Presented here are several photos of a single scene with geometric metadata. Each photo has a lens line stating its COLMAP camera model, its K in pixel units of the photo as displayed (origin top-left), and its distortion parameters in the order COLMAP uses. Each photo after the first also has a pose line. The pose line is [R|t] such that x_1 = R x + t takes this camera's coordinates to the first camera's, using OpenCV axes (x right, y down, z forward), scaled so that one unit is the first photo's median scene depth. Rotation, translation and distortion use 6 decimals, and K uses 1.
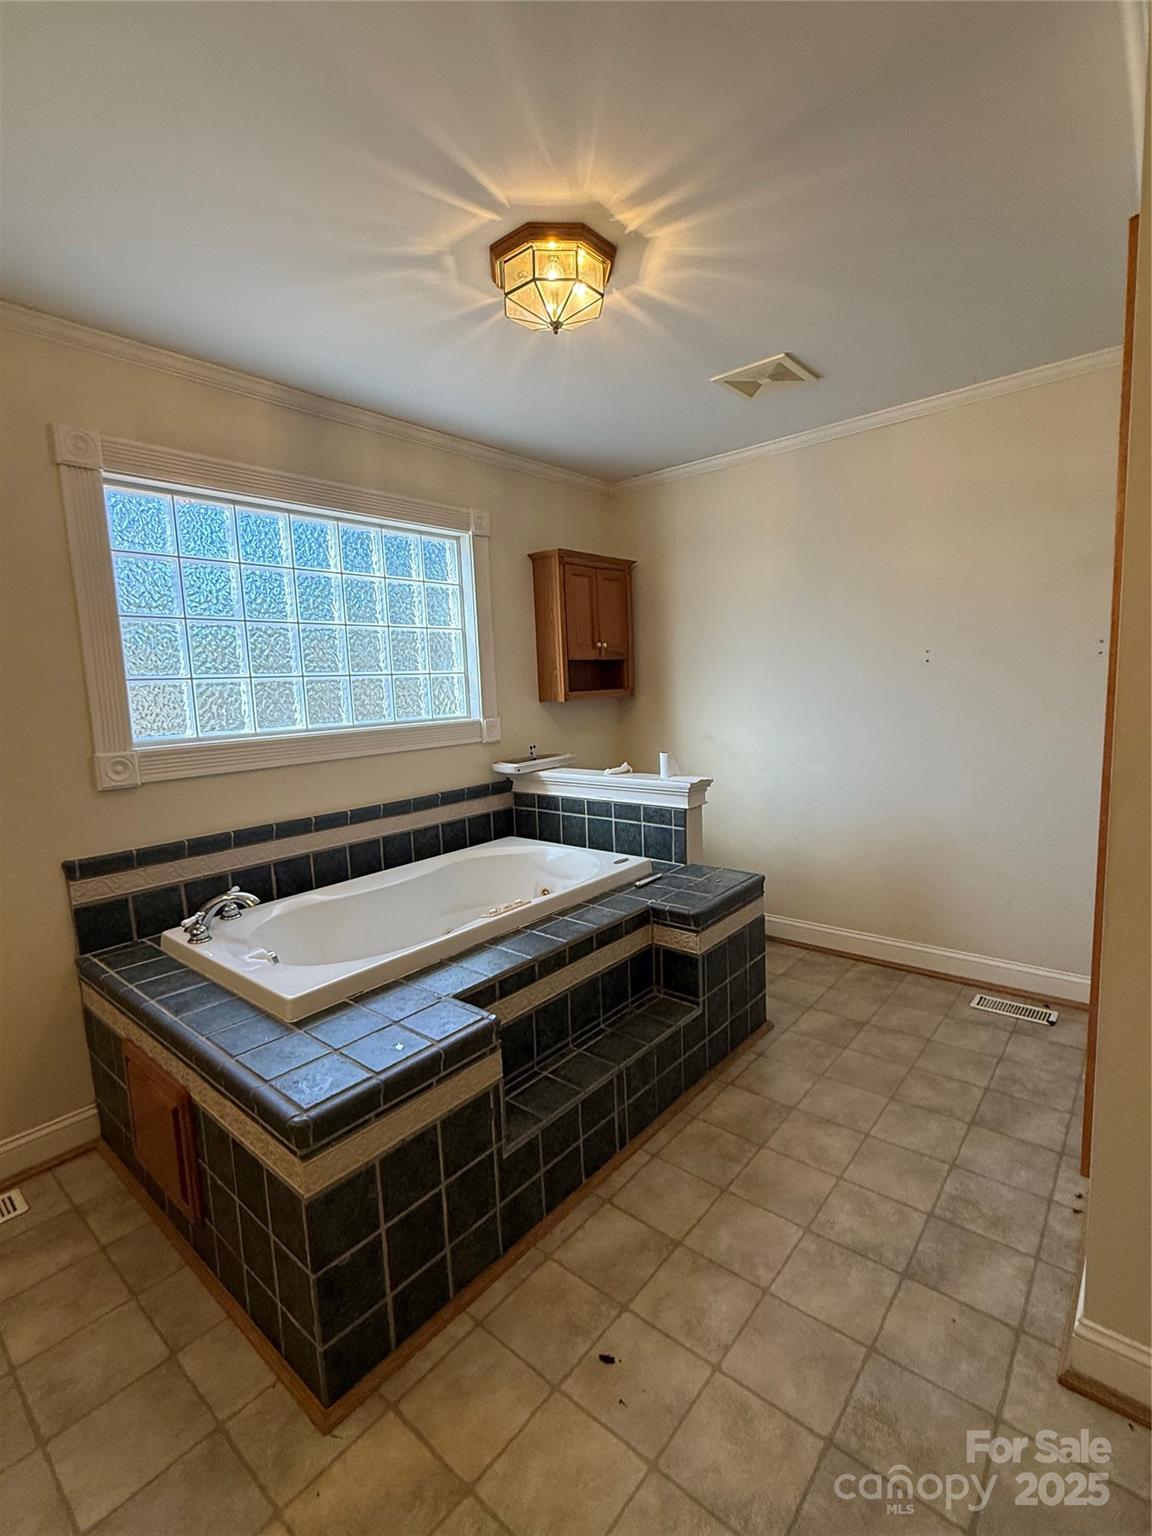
lens RADIAL K [[705.8, 0, 579.4], [0, 705.8, 769.1], [0, 0, 1]] dist [-0.001887, -0.000447]
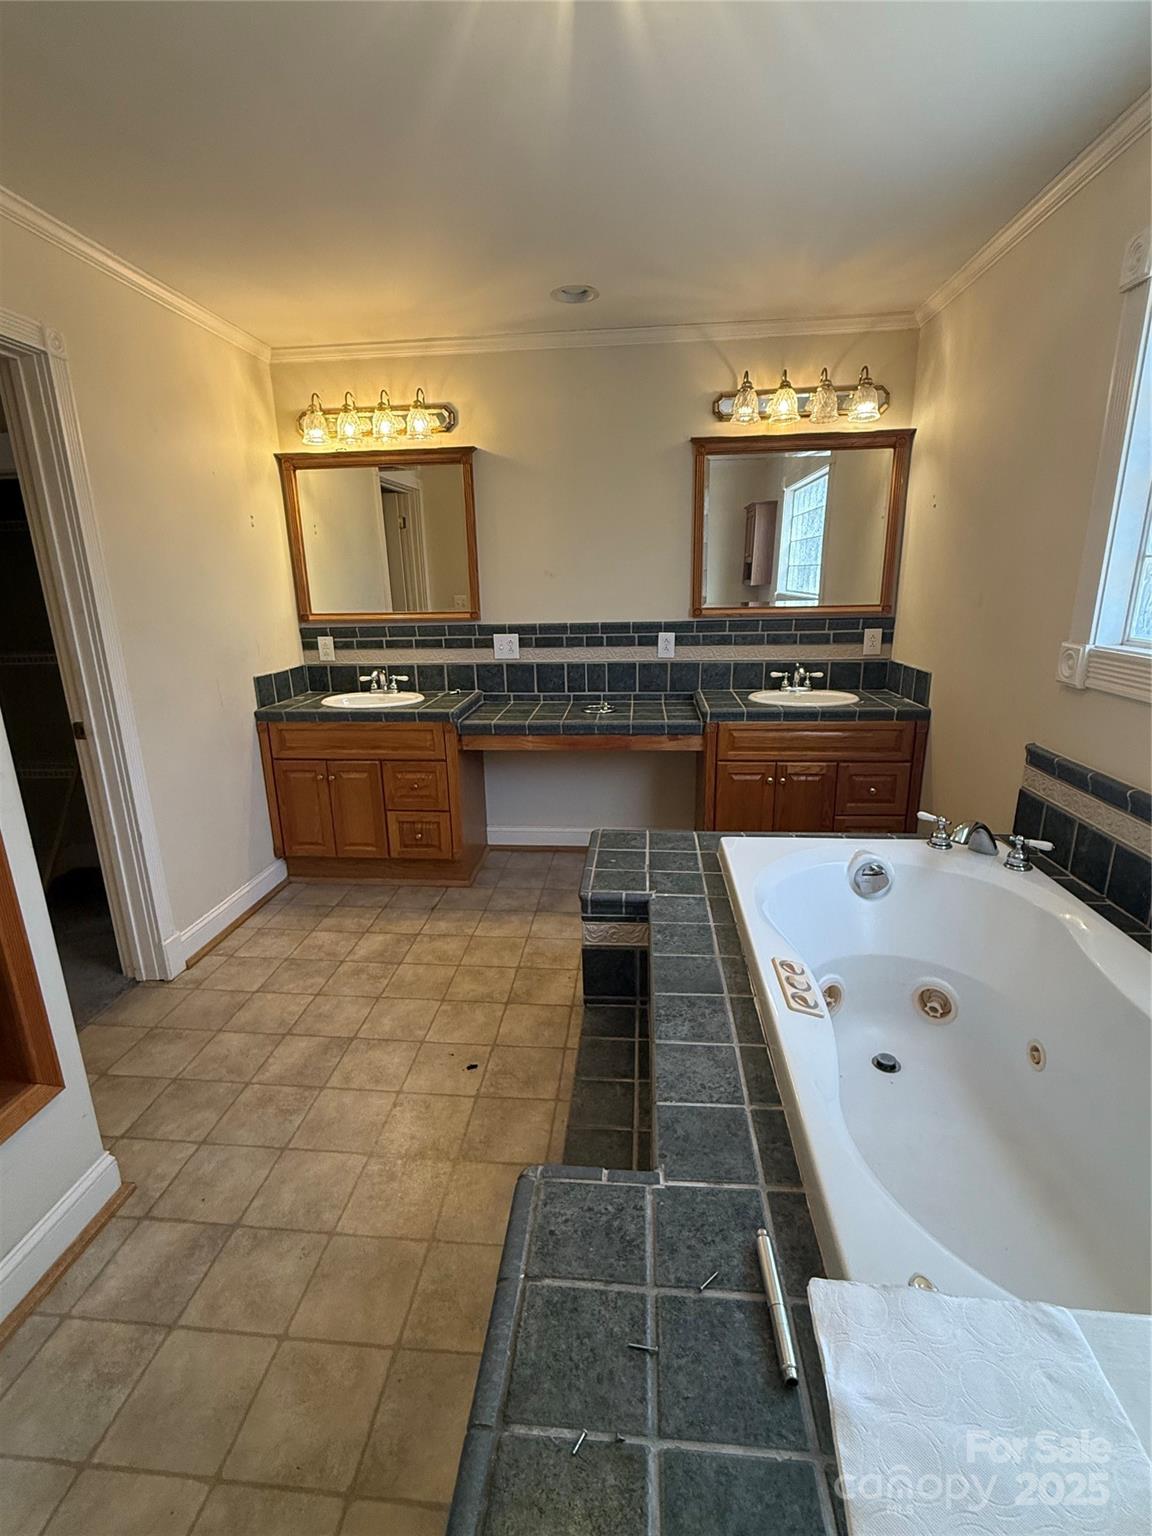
lens RADIAL K [[705.8, 0, 575.2], [0, 705.8, 767.9], [0, 0, 1]] dist [-0.001887, -0.000447]
pose [[-0.820503, 0.204768, -0.533709, 0.350750], [-0.018465, 0.923660, 0.382768, -0.207001], [0.571344, 0.323918, -0.754084, 1.367926]]
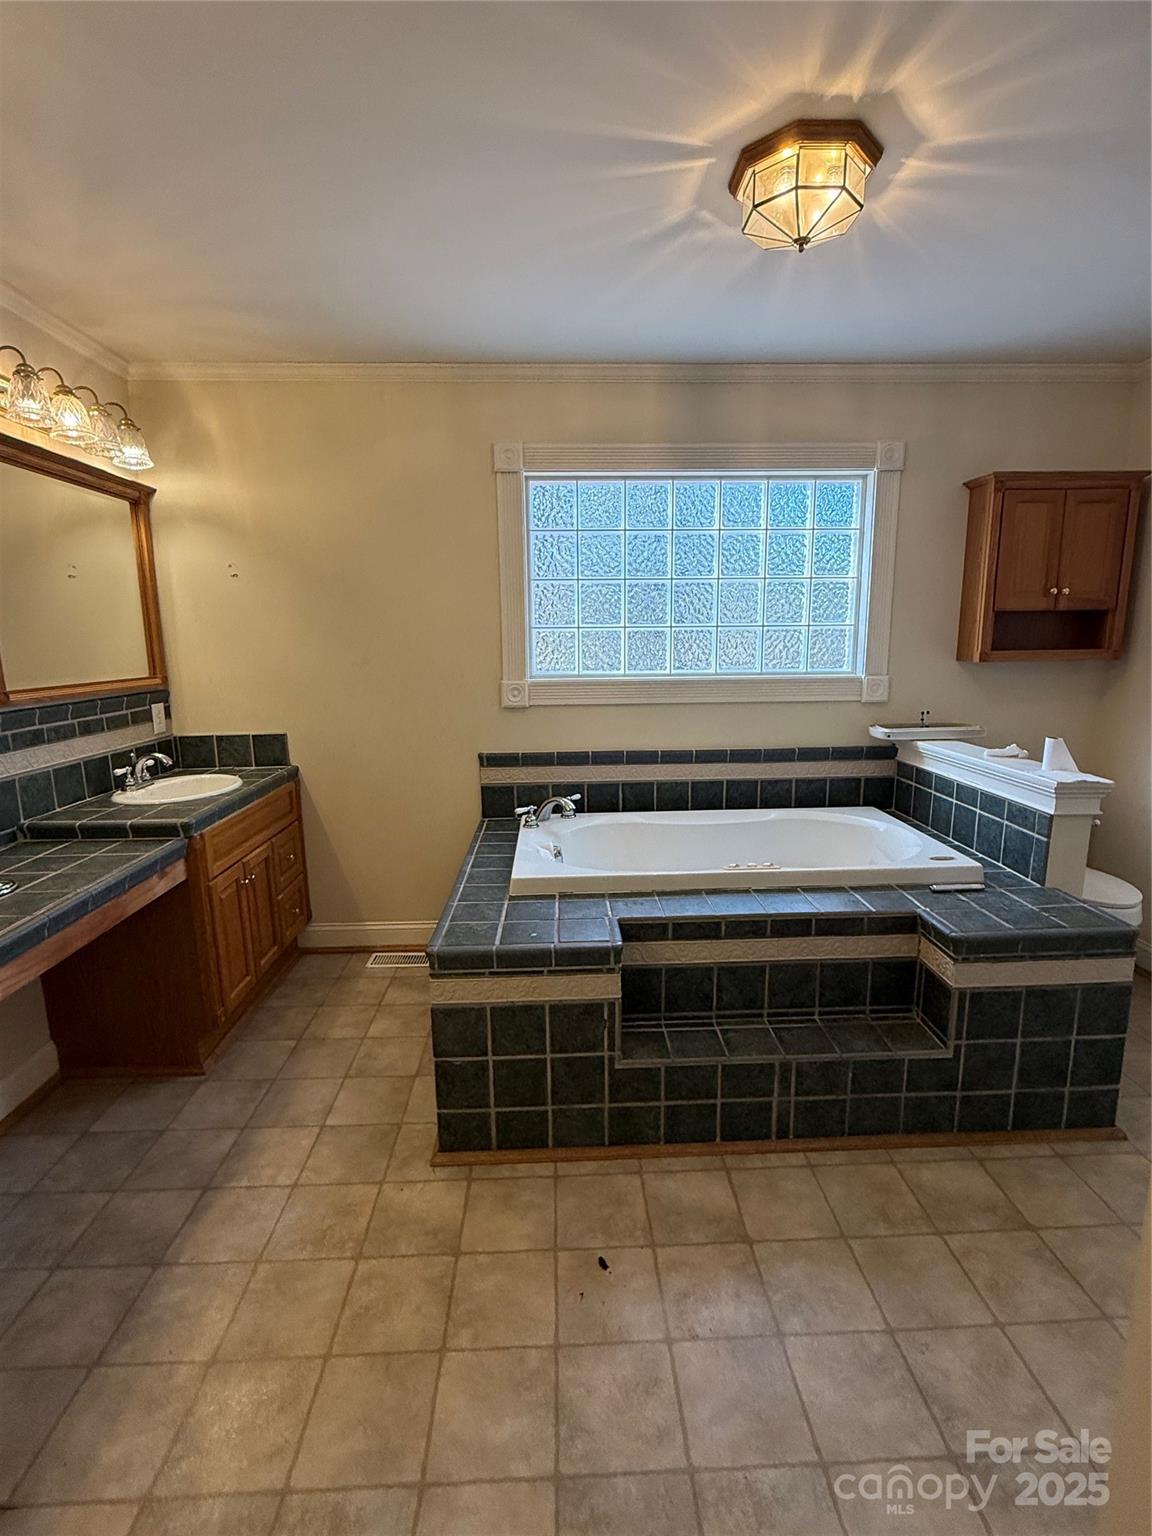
lens RADIAL K [[705.8, 0, 579.3], [0, 705.8, 768.5], [0, 0, 1]] dist [-0.001887, -0.000447]
pose [[0.671295, 0.166048, -0.722351, 0.461087], [-0.107574, 0.986090, 0.126704, -0.044061], [0.733342, -0.007349, 0.679820, 0.152112]]
